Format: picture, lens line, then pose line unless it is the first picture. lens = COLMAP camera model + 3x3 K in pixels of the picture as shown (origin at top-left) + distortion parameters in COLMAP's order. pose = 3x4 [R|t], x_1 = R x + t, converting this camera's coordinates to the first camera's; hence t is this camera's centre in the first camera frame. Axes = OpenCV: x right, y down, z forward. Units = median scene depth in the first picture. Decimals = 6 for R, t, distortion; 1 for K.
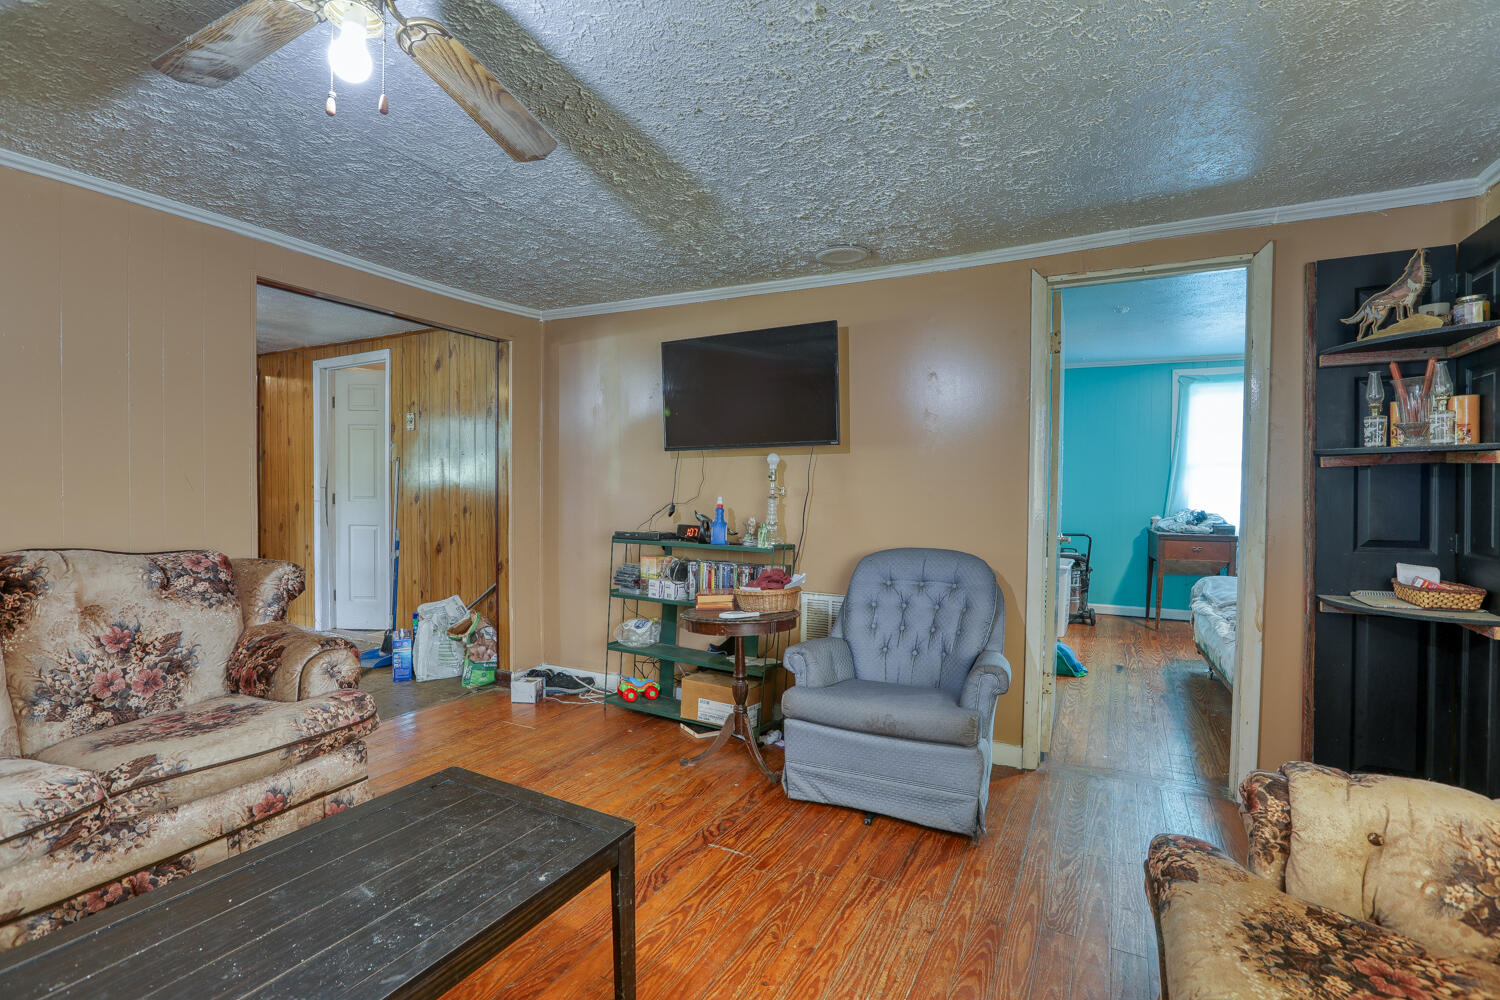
lens RADIAL K [[695.4, 0, 753.2], [0, 695.4, 493.0], [0, 0, 1]] dist [-0.051137, 0.018792]
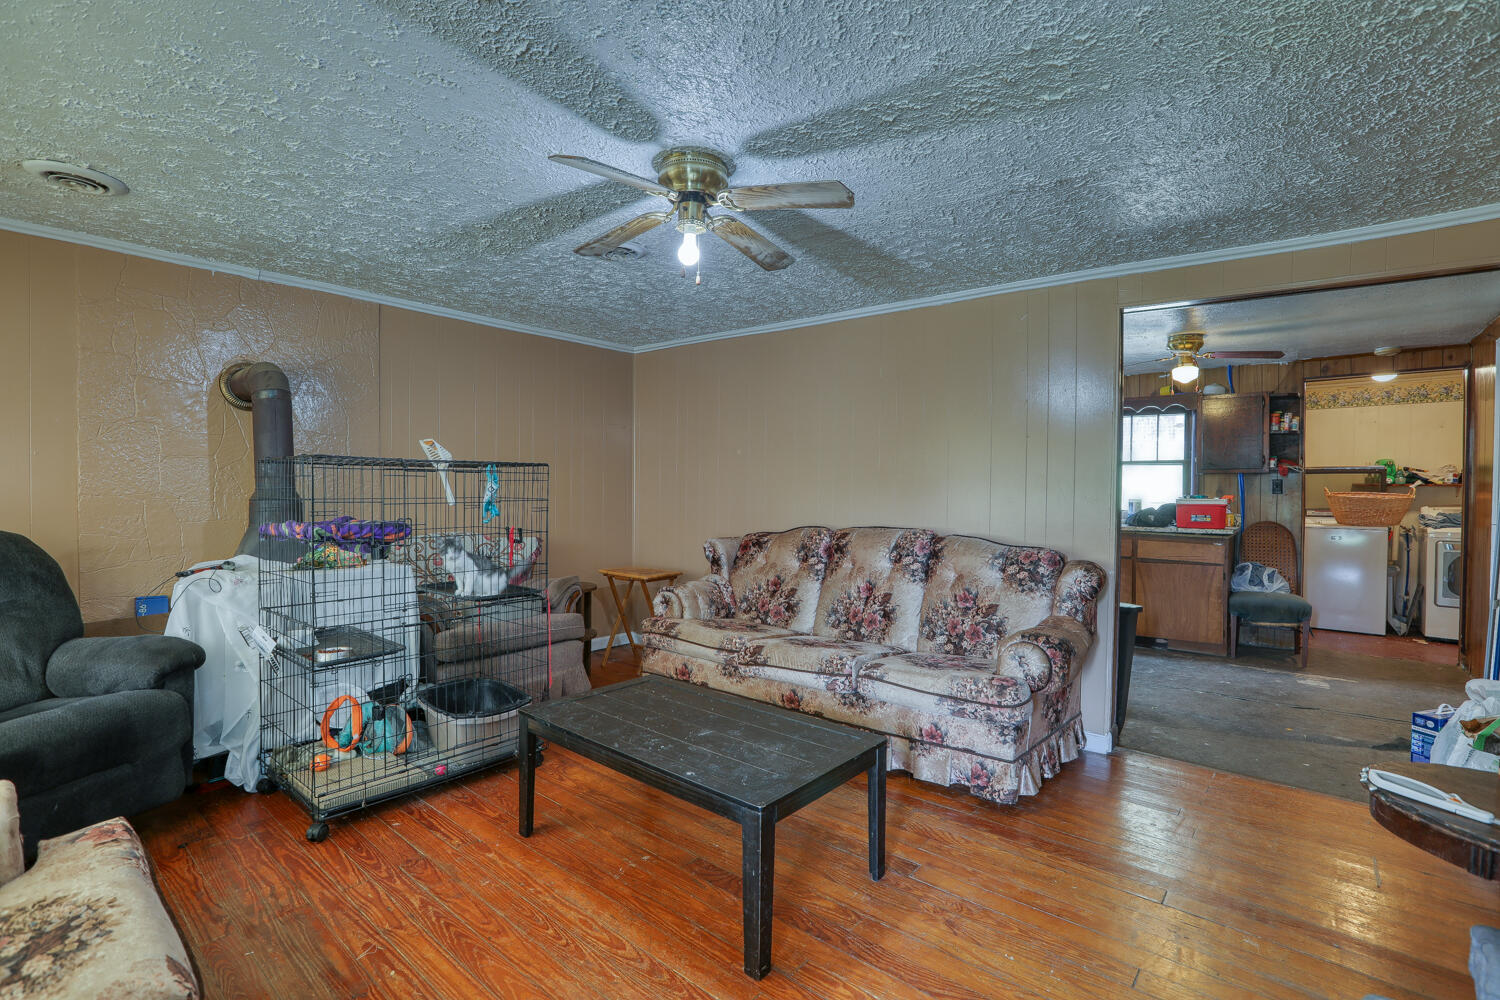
lens RADIAL K [[695.4, 0, 751.0], [0, 695.4, 498.7], [0, 0, 1]] dist [-0.051137, 0.018792]
pose [[-0.205874, 0.008662, -0.978540, 0.359593], [-0.027046, 0.999528, 0.014538, -0.006985], [0.978205, 0.029459, -0.205543, 0.482224]]
